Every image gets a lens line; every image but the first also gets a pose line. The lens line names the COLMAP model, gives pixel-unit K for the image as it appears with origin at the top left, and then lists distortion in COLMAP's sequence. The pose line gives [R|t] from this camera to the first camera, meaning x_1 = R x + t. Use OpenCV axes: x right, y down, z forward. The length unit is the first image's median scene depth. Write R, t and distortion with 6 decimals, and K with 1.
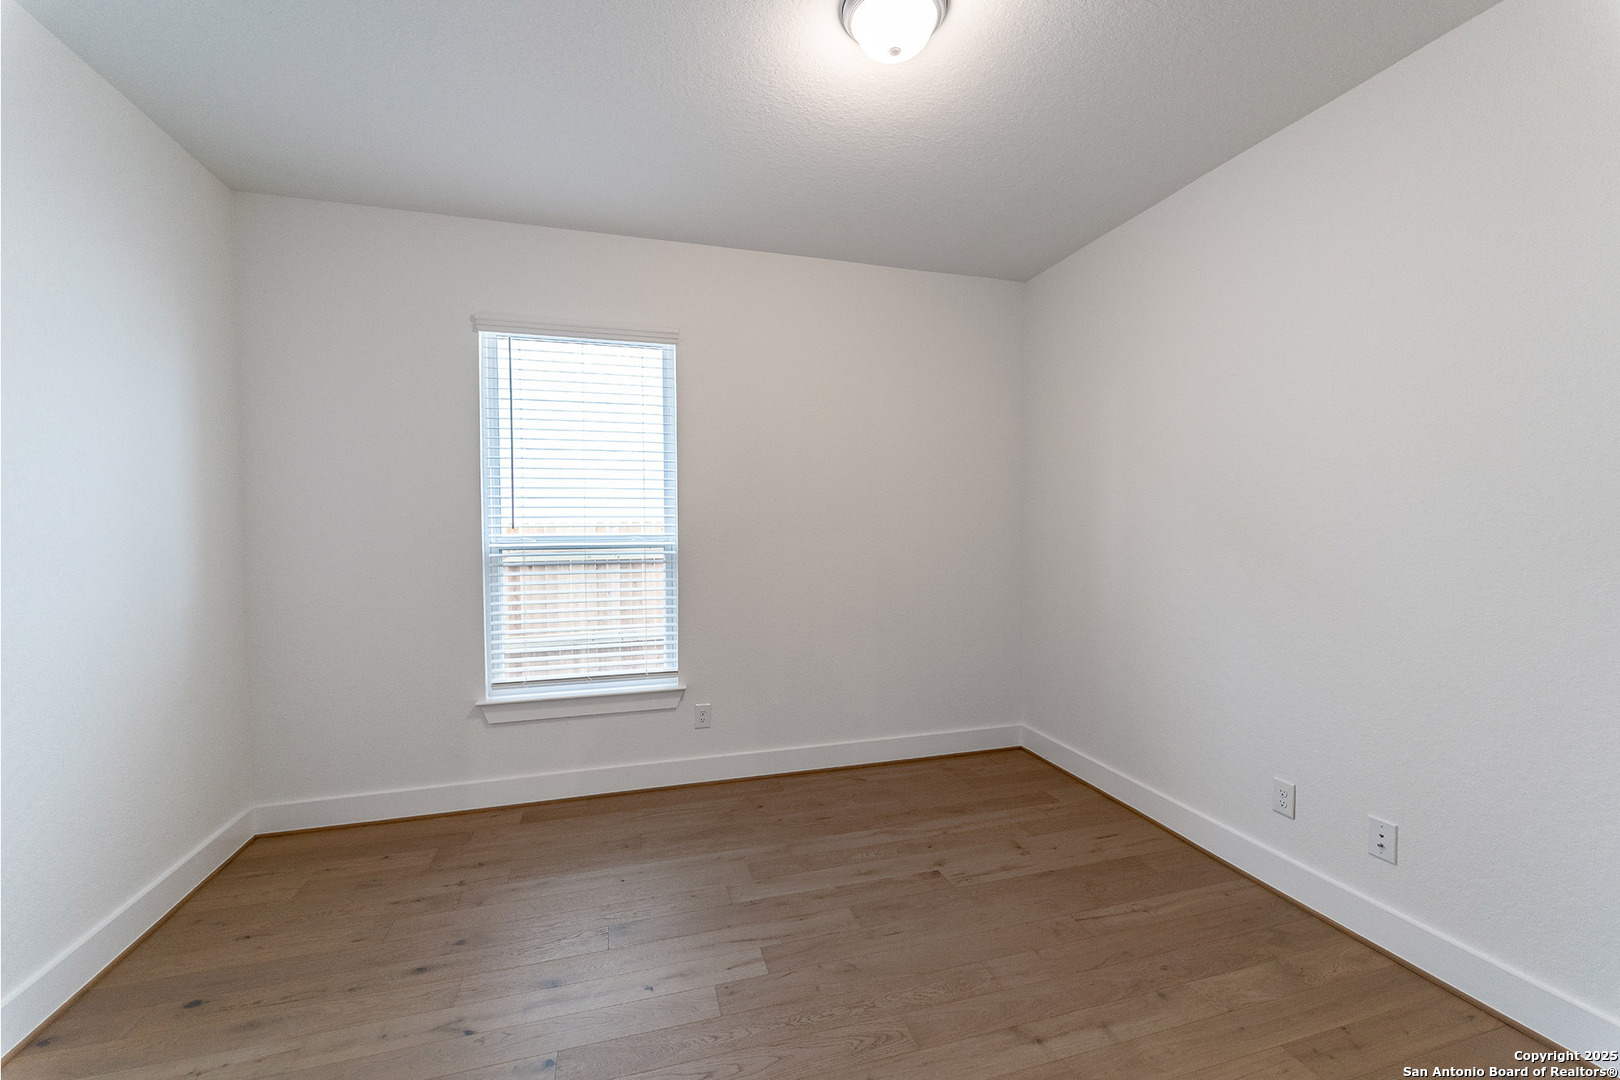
lens RADIAL K [[659.0, 0, 804.0], [0, 659.0, 543.9], [0, 0, 1]] dist [0.003259, -0.000014]
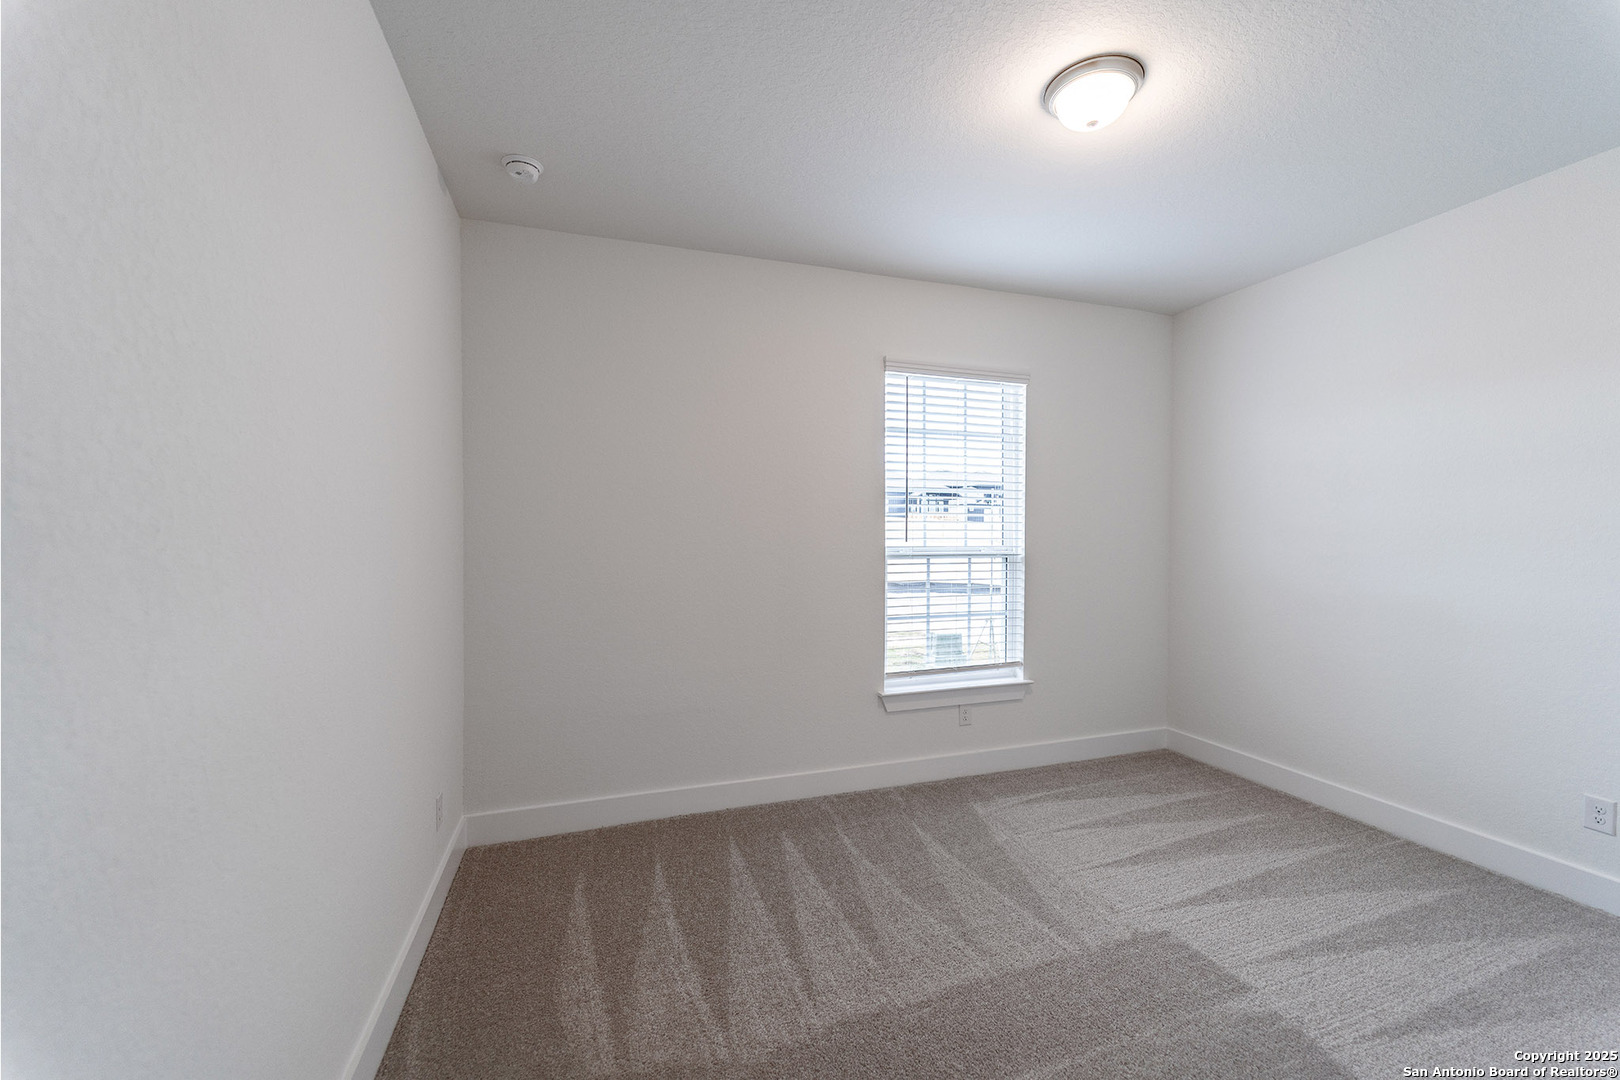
lens RADIAL K [[690.8, 0, 810.0], [0, 690.8, 540.0], [0, 0, 1]] dist [-0.000828, 0.000000]
pose [[0.998649, 0.000182, 0.051972, -0.441989], [0.001352, 0.999564, -0.029482, 0.006730], [-0.051955, 0.029512, 0.998213, -0.125502]]
